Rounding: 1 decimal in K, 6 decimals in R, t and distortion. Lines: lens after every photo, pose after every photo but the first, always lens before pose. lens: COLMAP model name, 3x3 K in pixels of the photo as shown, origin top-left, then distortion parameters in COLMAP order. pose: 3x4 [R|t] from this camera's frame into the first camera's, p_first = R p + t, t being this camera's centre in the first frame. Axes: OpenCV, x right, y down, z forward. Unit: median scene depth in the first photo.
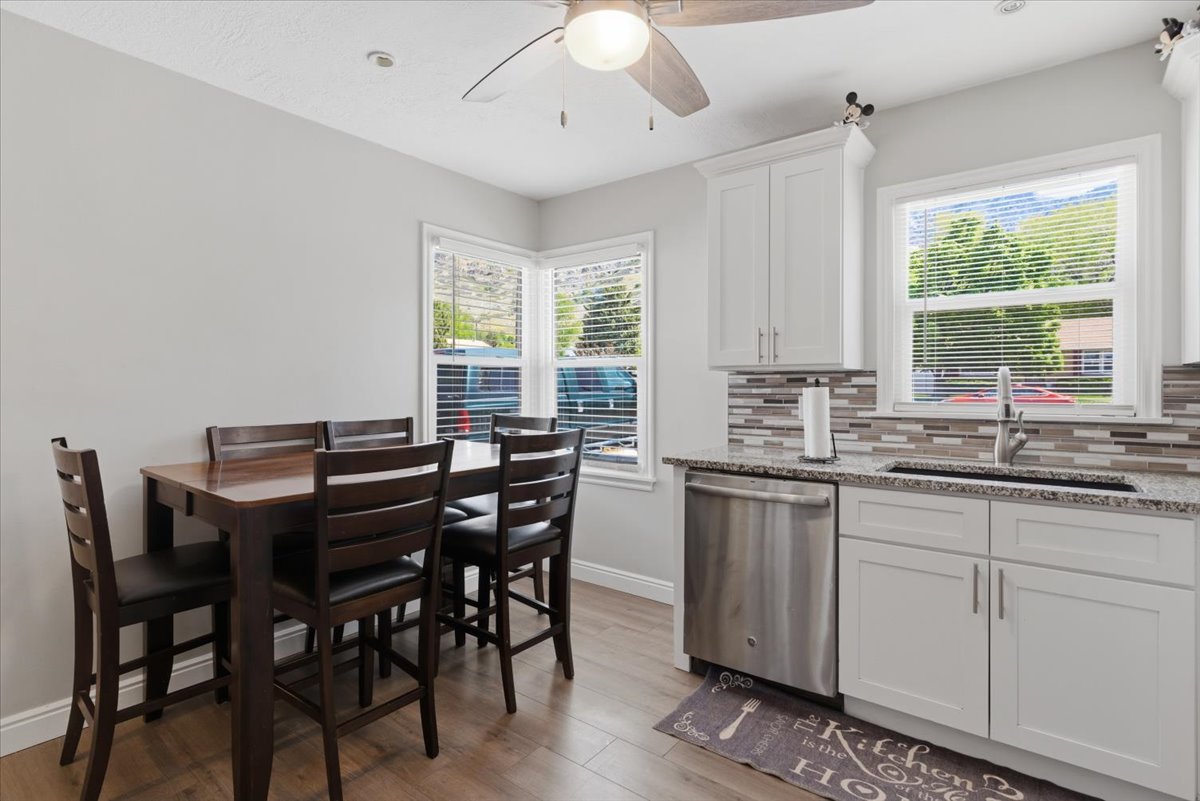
lens RADIAL K [[579.3, 0, 591.8], [0, 579.3, 392.1], [0, 0, 1]] dist [0.002655, -0.000133]
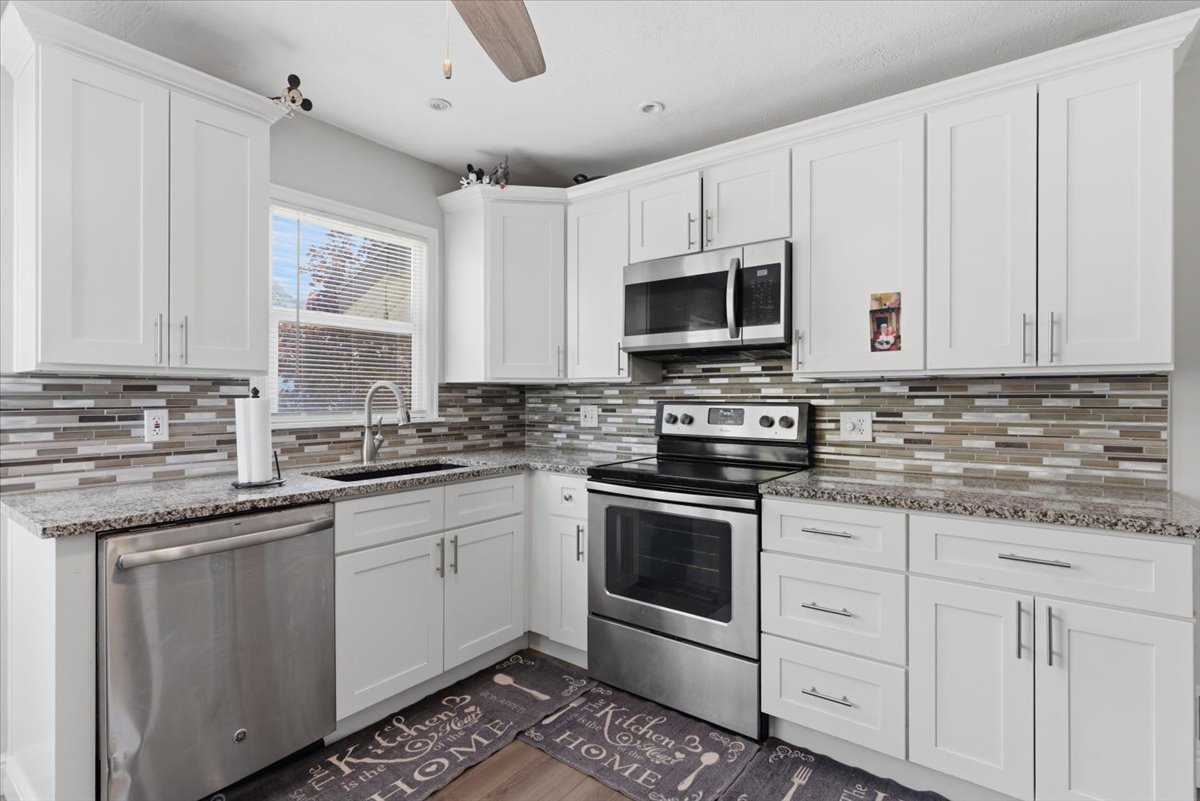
lens RADIAL K [[579.3, 0, 596.9], [0, 579.3, 400.9], [0, 0, 1]] dist [0.002655, -0.000133]
pose [[-0.010841, -0.007777, 0.999911, -0.489354], [0.007617, 0.999940, 0.007860, -0.007680], [-0.999912, 0.007701, -0.010781, 0.552058]]
